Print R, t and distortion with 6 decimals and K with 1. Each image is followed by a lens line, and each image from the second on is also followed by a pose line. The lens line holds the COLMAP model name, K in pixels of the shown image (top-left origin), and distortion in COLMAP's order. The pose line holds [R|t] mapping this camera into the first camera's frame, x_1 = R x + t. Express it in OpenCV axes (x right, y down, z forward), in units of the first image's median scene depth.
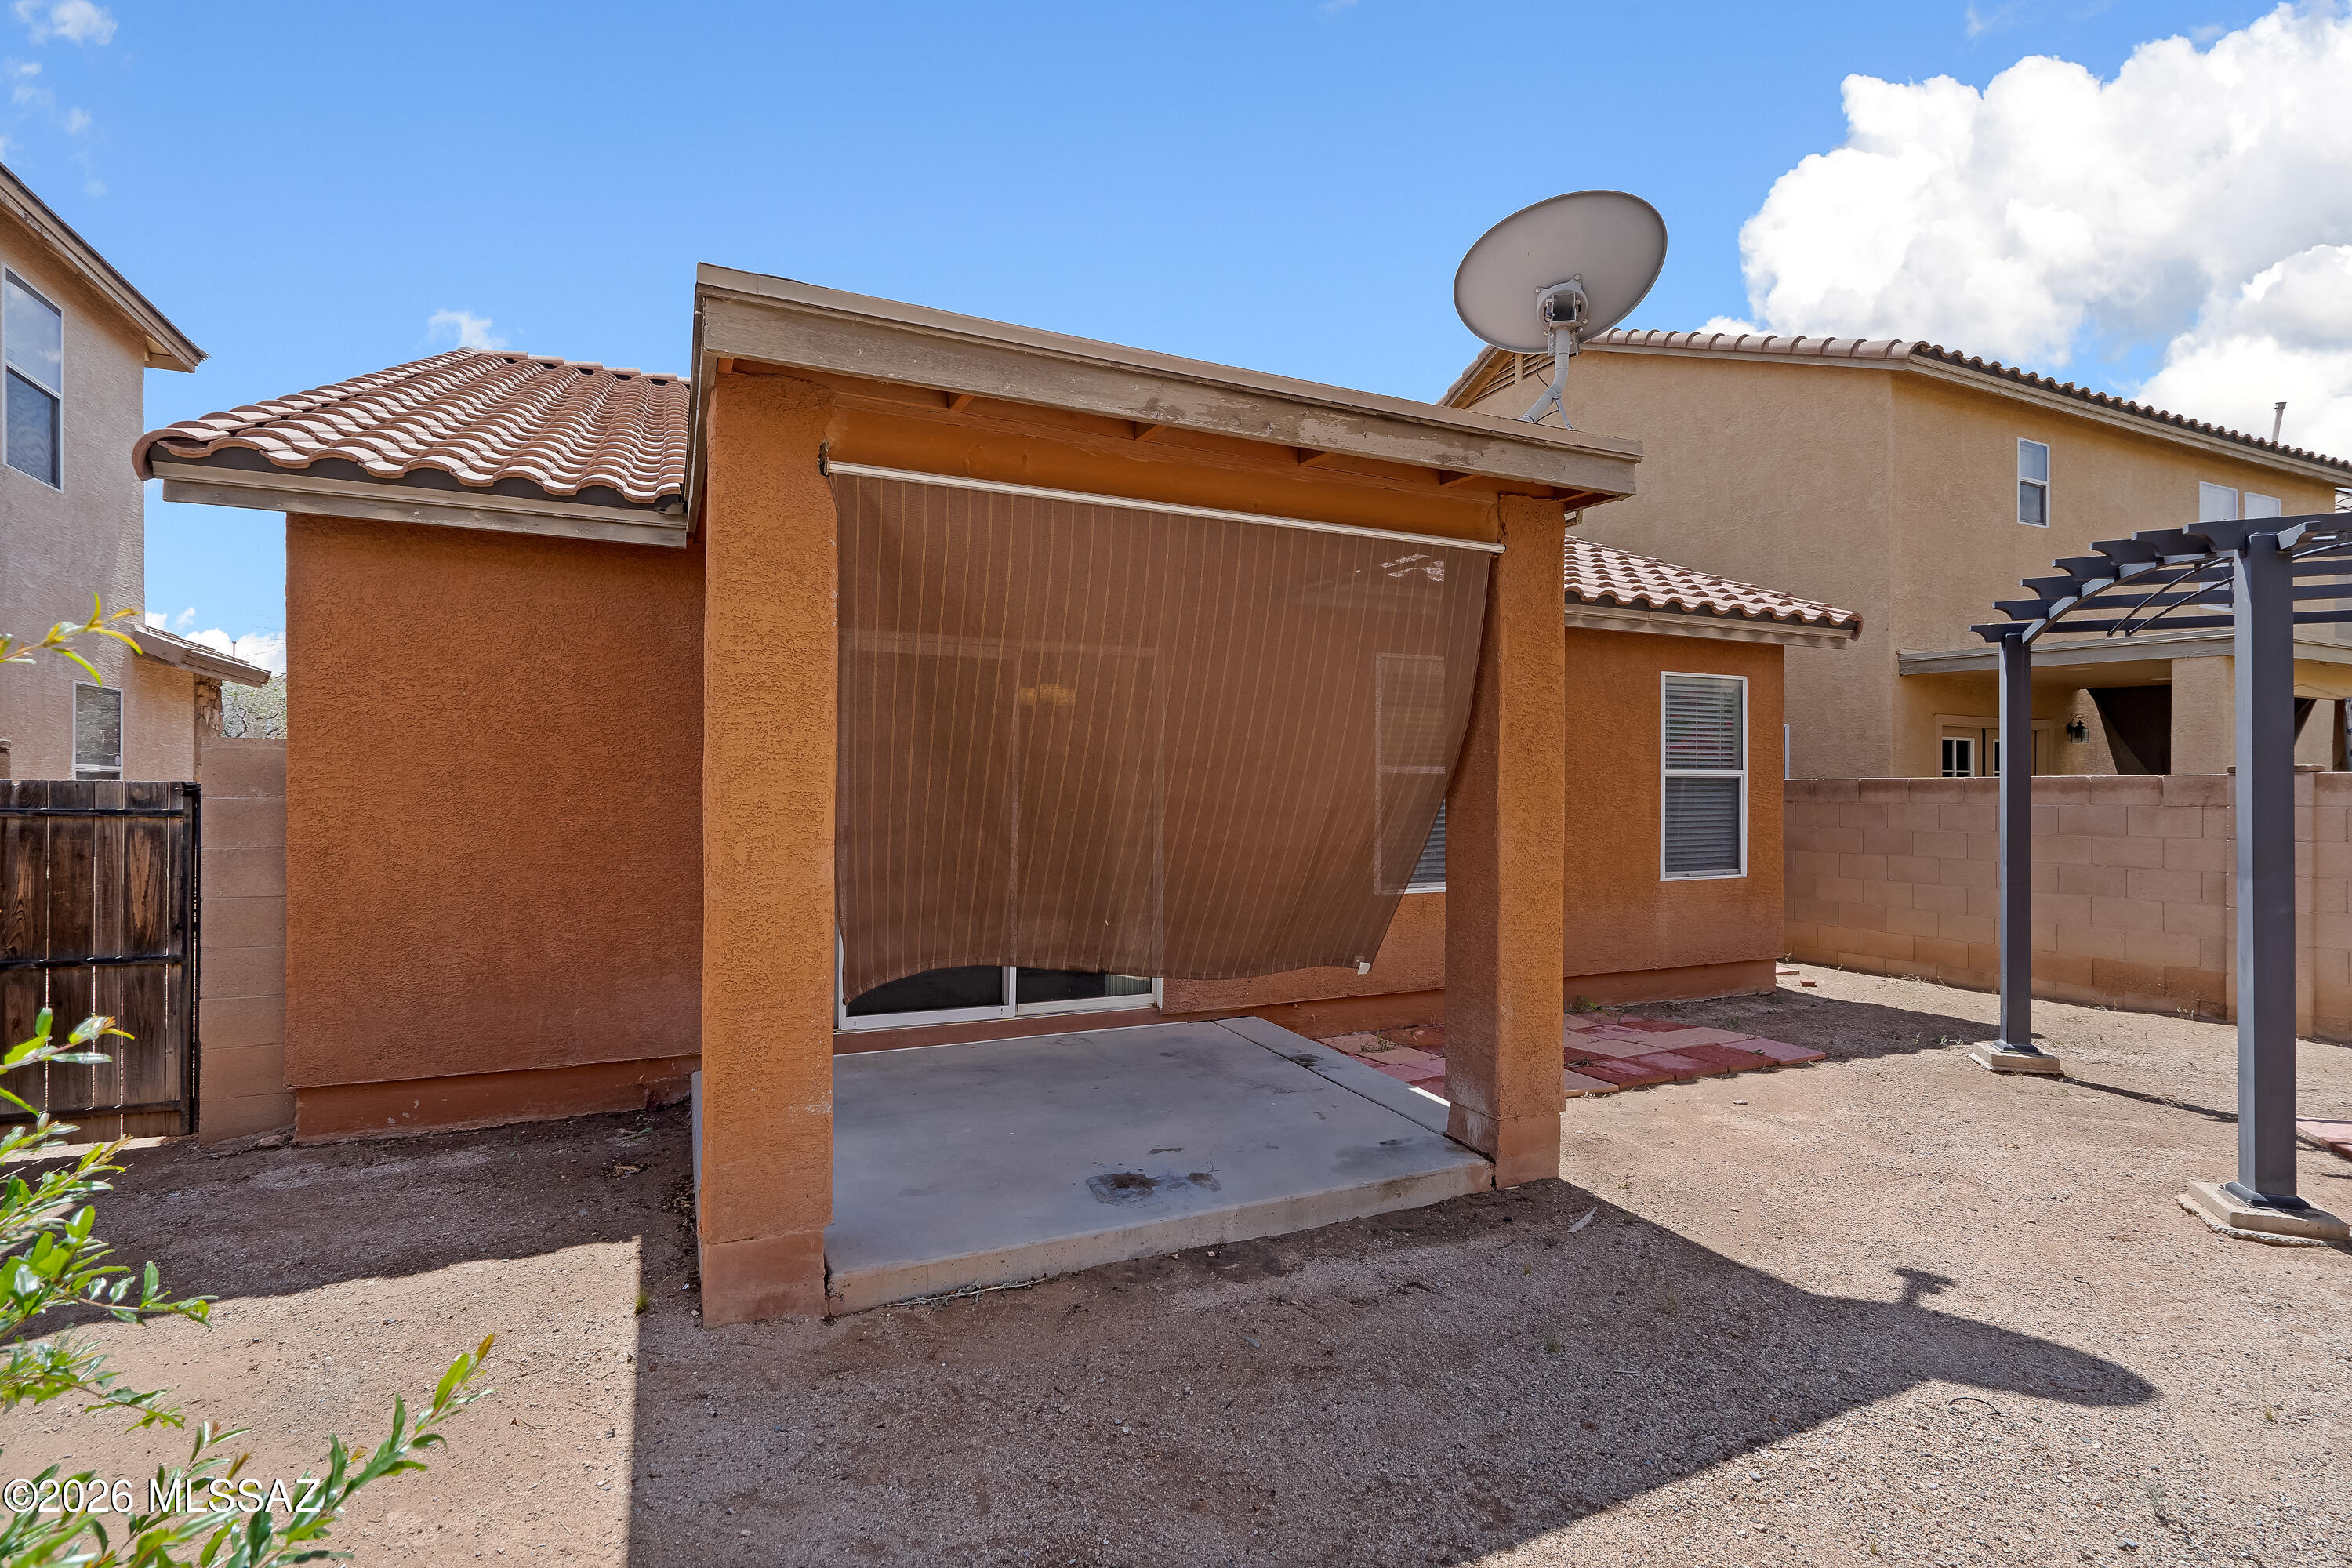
lens RADIAL K [[1082.9, 0, 1173.2], [0, 1082.9, 783.2], [0, 0, 1]] dist [-0.000251, 0.000264]
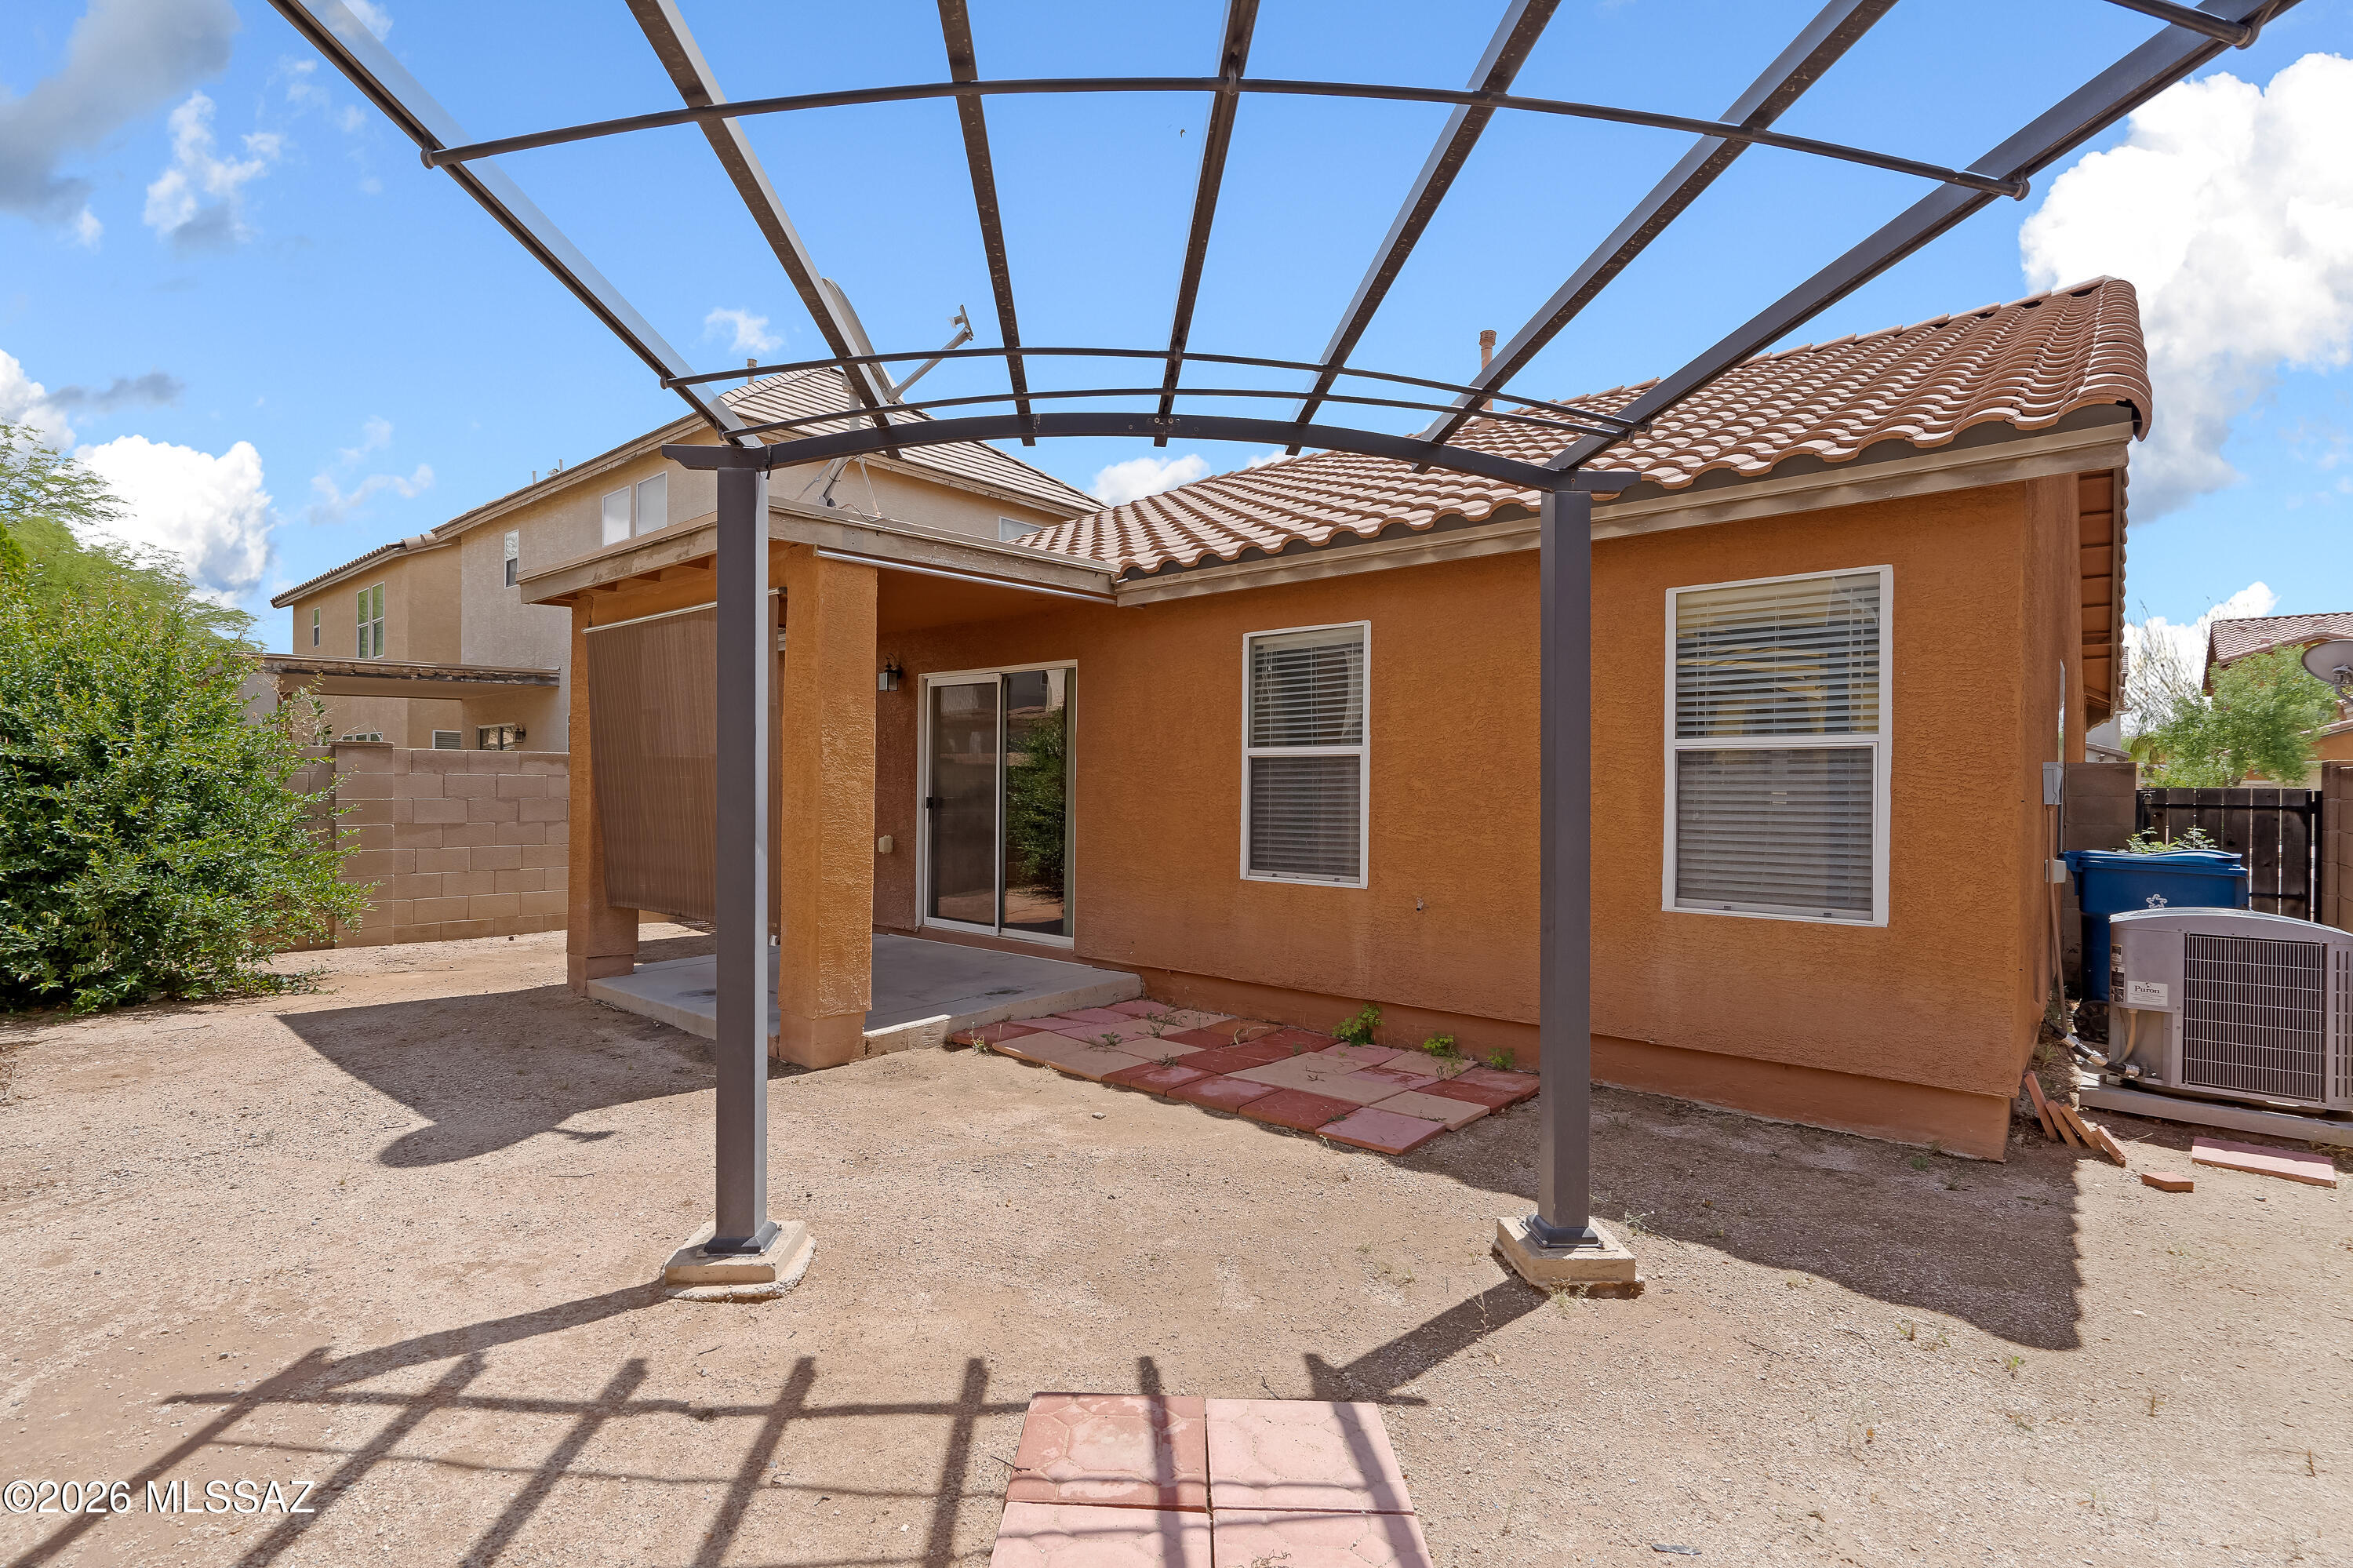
lens RADIAL K [[1083.4, 0, 1178.6], [0, 1083.4, 799.6], [0, 0, 1]] dist [-0.000251, 0.000264]
pose [[0.428699, 0.018164, -0.903265, 1.161584], [0.005725, 0.999723, 0.022820, 0.008285], [0.903429, -0.014954, 0.428476, 0.572472]]
